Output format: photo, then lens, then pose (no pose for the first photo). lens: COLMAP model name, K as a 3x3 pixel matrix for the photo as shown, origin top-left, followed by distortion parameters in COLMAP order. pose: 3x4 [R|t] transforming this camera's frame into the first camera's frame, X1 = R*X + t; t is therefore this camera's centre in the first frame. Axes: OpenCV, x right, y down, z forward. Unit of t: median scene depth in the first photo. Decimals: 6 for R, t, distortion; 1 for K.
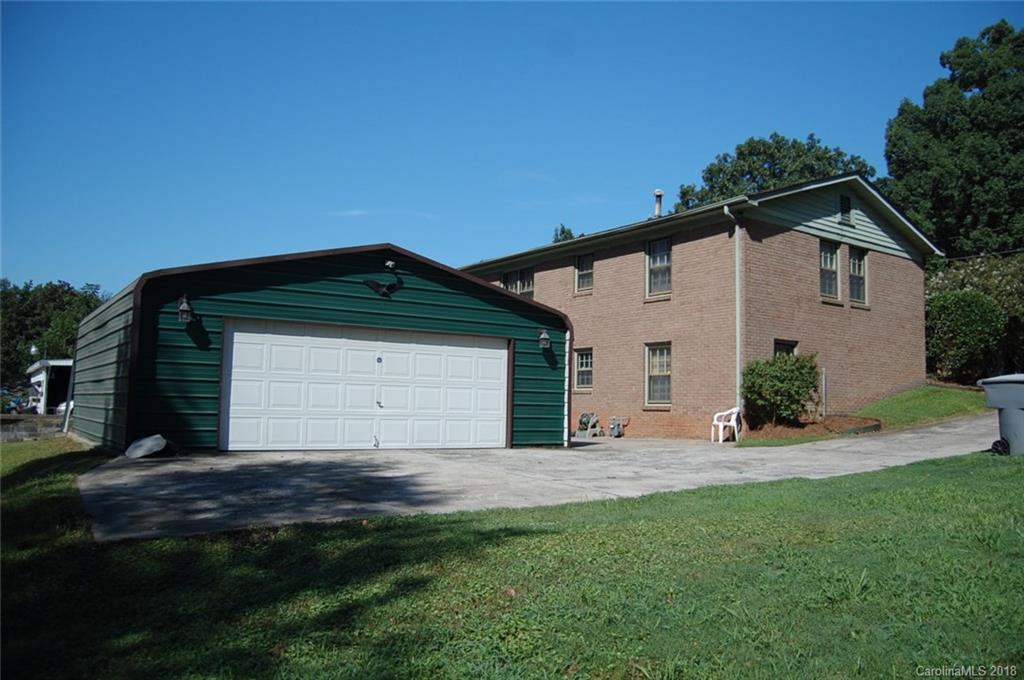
lens RADIAL K [[806.6, 0, 516.4], [0, 806.6, 337.2], [0, 0, 1]] dist [-0.093915, 0.037296]
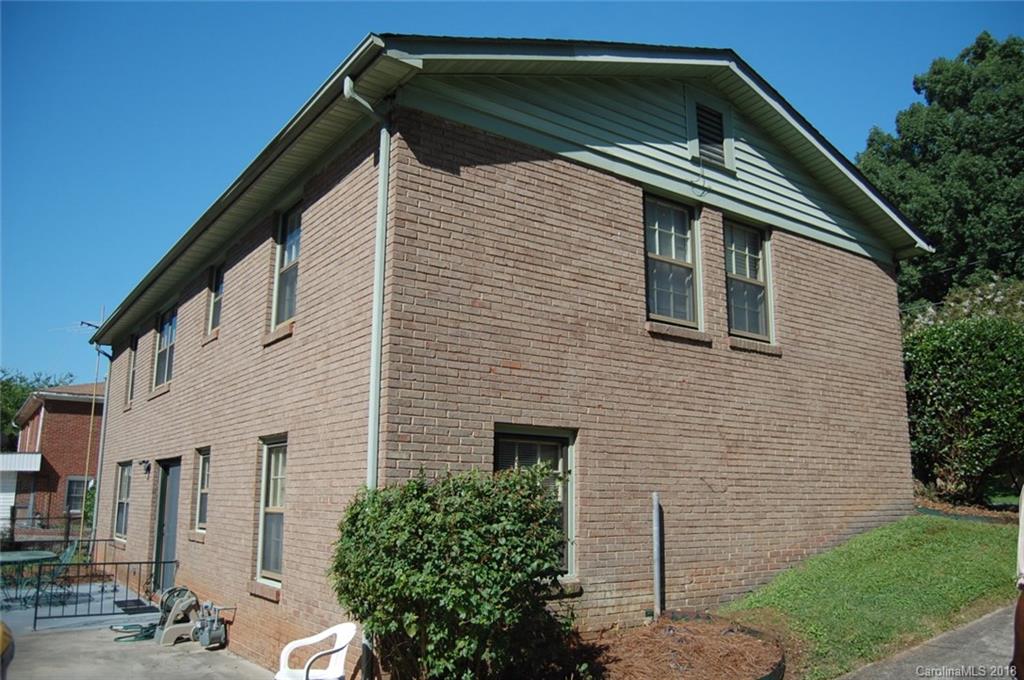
lens RADIAL K [[806.6, 0, 514.2], [0, 806.6, 336.9], [0, 0, 1]] dist [-0.093915, 0.037296]
pose [[0.999867, -0.015026, 0.006407, 0.336039], [0.015640, 0.993803, -0.110053, 0.003475], [-0.004713, 0.110139, 0.993905, 0.628443]]
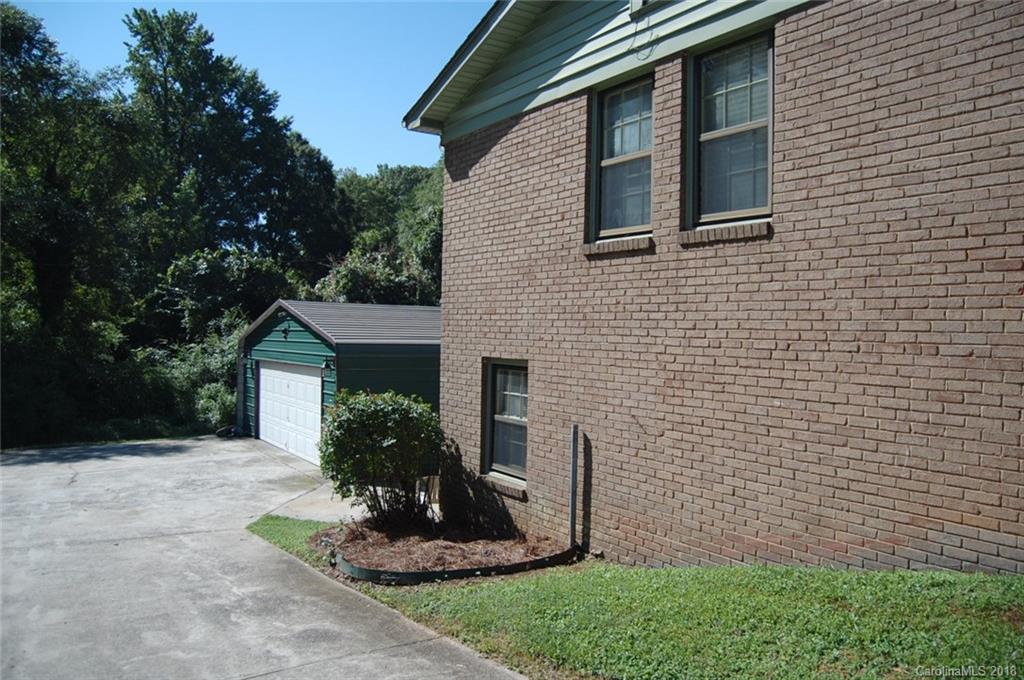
lens RADIAL K [[806.6, 0, 517.3], [0, 806.6, 341.2], [0, 0, 1]] dist [-0.093915, 0.037296]
pose [[-0.048092, -0.014363, -0.998740, 0.847988], [0.068369, 0.997504, -0.017637, 0.002057], [0.996500, -0.069131, -0.046990, 1.066718]]
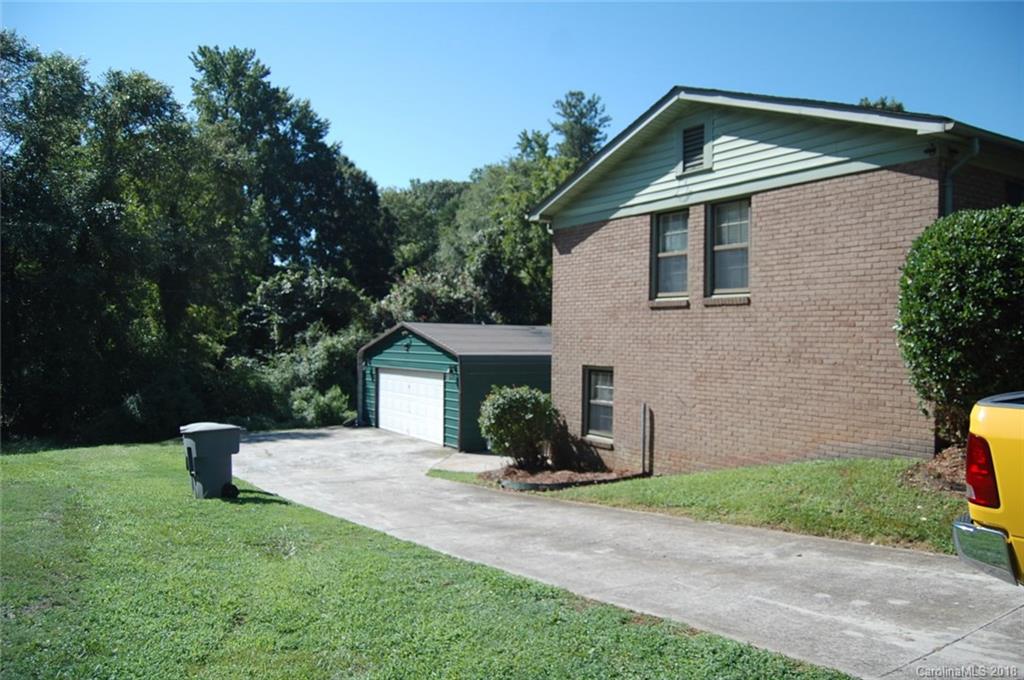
lens RADIAL K [[806.6, 0, 510.0], [0, 806.6, 338.6], [0, 0, 1]] dist [-0.093915, 0.037296]
pose [[-0.084421, -0.024709, -0.996124, 1.183461], [0.072320, 0.996904, -0.030858, -0.005367], [0.993802, -0.074645, -0.082373, 1.015227]]
